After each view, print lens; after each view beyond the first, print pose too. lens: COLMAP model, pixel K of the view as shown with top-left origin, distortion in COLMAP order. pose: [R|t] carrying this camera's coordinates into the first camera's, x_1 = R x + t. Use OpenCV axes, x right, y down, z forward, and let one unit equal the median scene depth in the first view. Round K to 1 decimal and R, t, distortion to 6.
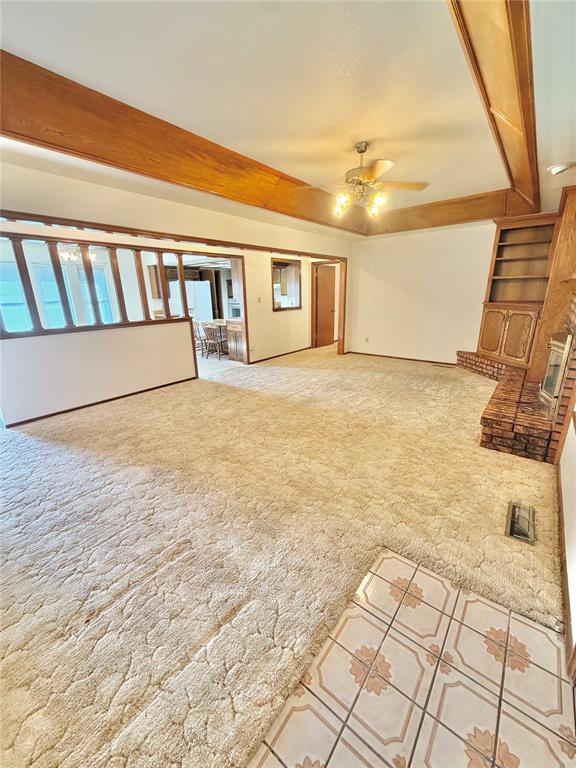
lens RADIAL K [[304.0, 0, 288.0], [0, 304.0, 383.0], [0, 0, 1]] dist [0.000452, -0.001037]
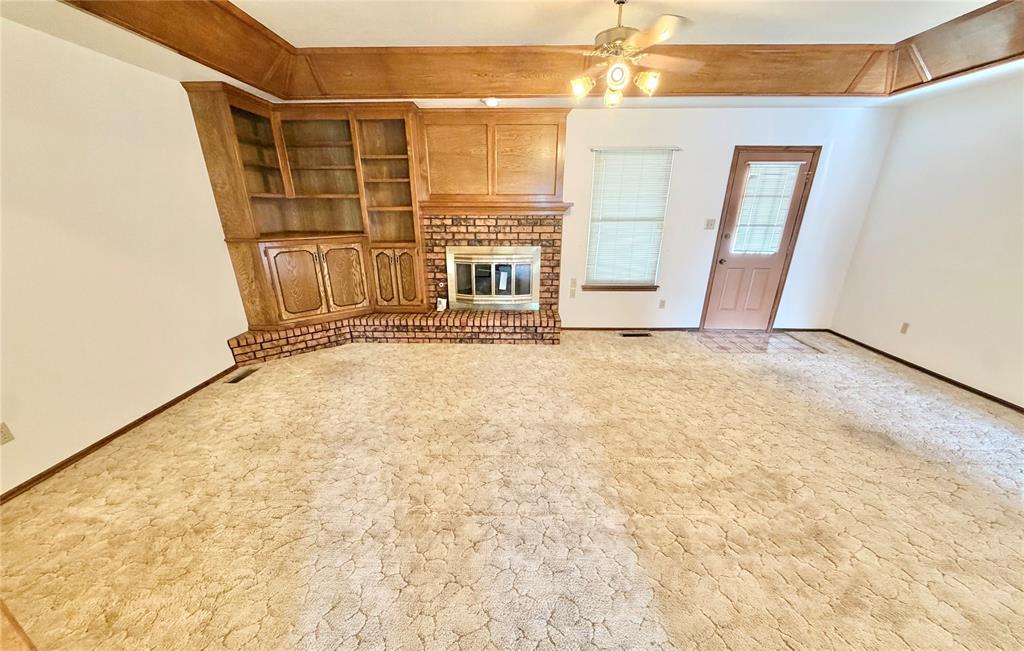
lens RADIAL K [[399.4, 0, 510.5], [0, 399.4, 384.9], [0, 0, 1]] dist [-0.000937, -0.000091]
pose [[-0.610479, -0.300133, 0.732964, -0.308585], [0.242594, 0.810087, 0.533767, -0.361444], [-0.753965, 0.503666, -0.421731, 1.210243]]
